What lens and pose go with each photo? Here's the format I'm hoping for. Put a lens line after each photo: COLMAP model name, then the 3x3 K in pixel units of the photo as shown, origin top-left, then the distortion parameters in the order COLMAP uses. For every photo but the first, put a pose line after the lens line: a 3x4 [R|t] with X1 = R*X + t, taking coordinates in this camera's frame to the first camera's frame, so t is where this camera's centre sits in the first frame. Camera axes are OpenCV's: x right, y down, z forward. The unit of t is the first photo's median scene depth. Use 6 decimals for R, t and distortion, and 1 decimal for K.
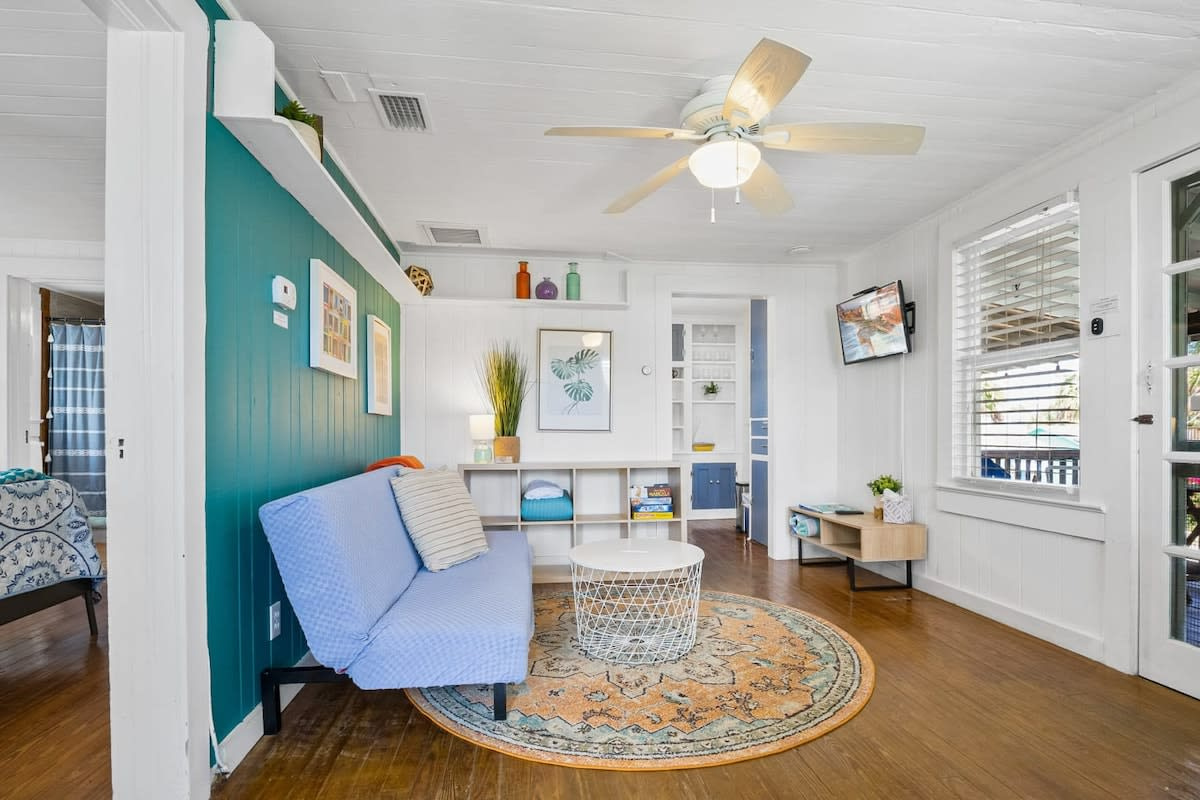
lens RADIAL K [[581.1, 0, 597.7], [0, 581.1, 441.5], [0, 0, 1]] dist [-0.002957, -0.000603]
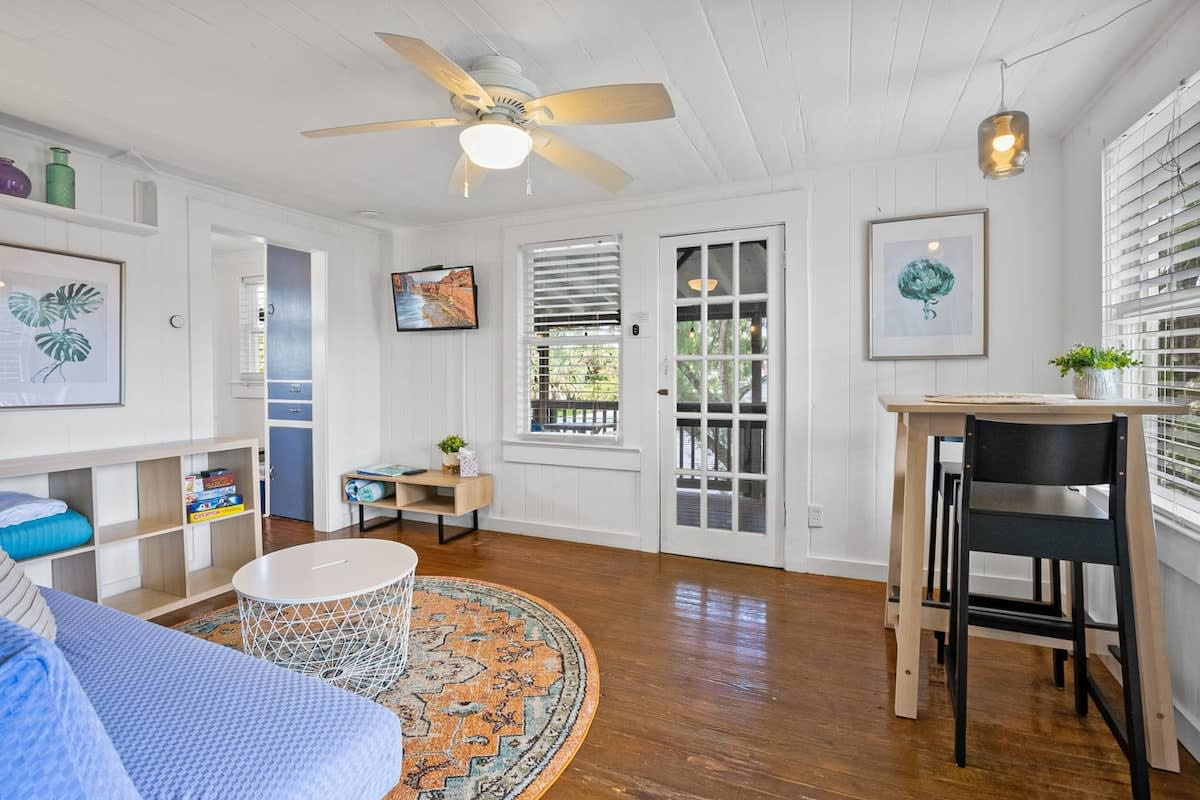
lens RADIAL K [[538.2, 0, 635.1], [0, 538.2, 397.1], [0, 0, 1]] dist [-0.000735, 0.000174]
pose [[0.551687, -0.024747, 0.833684, -0.288208], [0.018632, 0.999676, 0.017344, -0.043781], [-0.833843, 0.005965, 0.551969, 0.207784]]
